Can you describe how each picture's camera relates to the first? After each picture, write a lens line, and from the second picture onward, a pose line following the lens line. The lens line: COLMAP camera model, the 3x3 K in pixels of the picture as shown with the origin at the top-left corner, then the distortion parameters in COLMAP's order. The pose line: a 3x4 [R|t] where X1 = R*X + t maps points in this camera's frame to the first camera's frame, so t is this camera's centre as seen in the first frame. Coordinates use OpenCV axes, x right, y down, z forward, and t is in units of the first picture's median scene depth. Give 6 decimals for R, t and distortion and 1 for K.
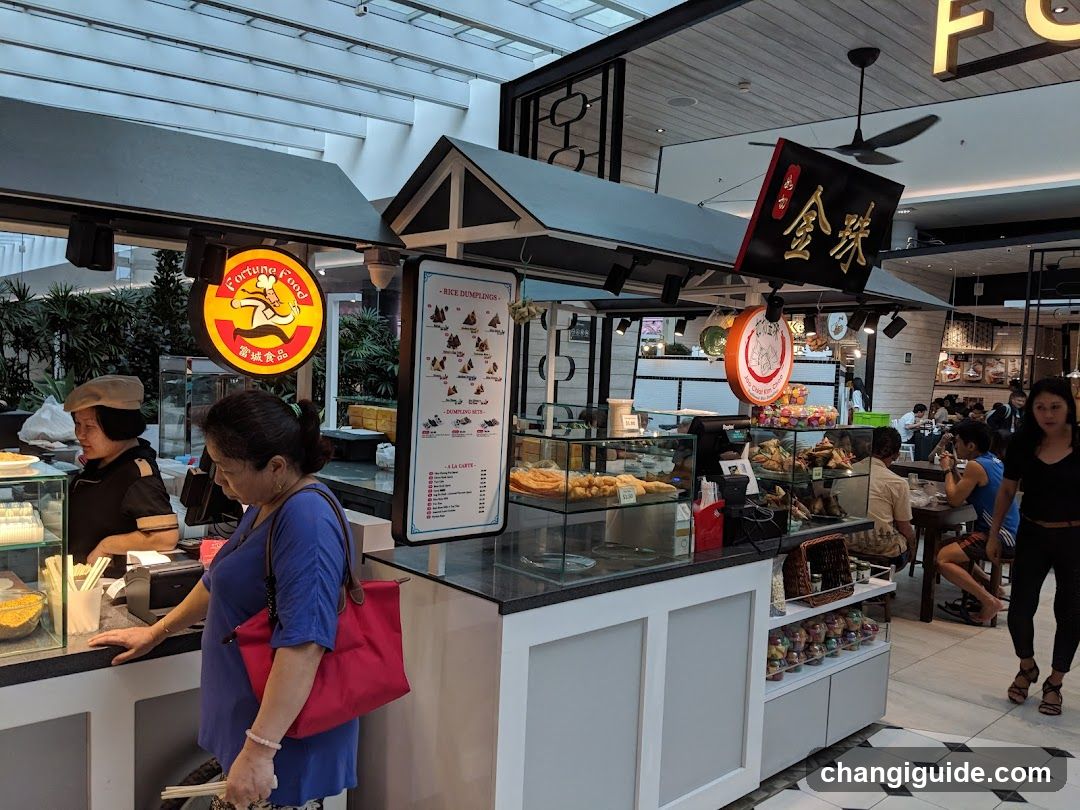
lens RADIAL K [[864.0, 0, 539.1], [0, 864.0, 417.4], [0, 0, 1]] dist [0.037954, -0.081096]
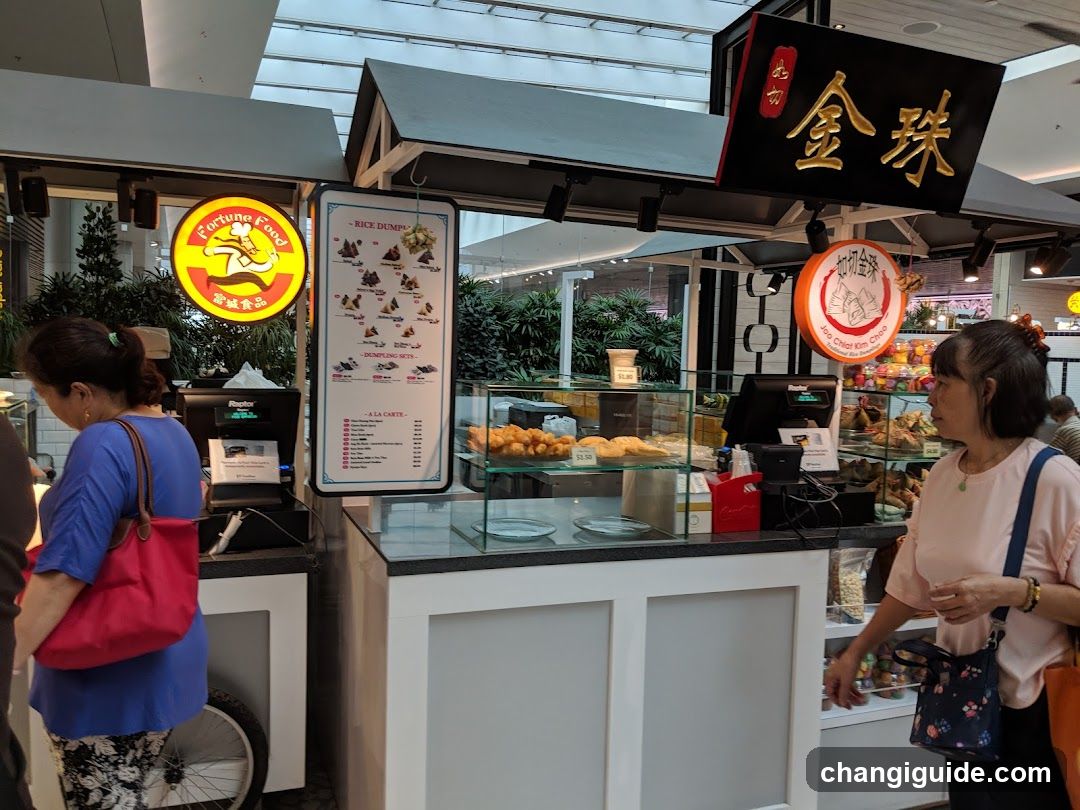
lens RADIAL K [[874.4, 0, 540.0], [0, 874.4, 405.0], [0, 0, 1]] dist [0.001108, -0.007034]
pose [[0.934407, 0.017999, -0.355753, 0.370186], [-0.018002, 0.999832, 0.003303, 0.037549], [0.355753, 0.003318, 0.934574, 0.173275]]
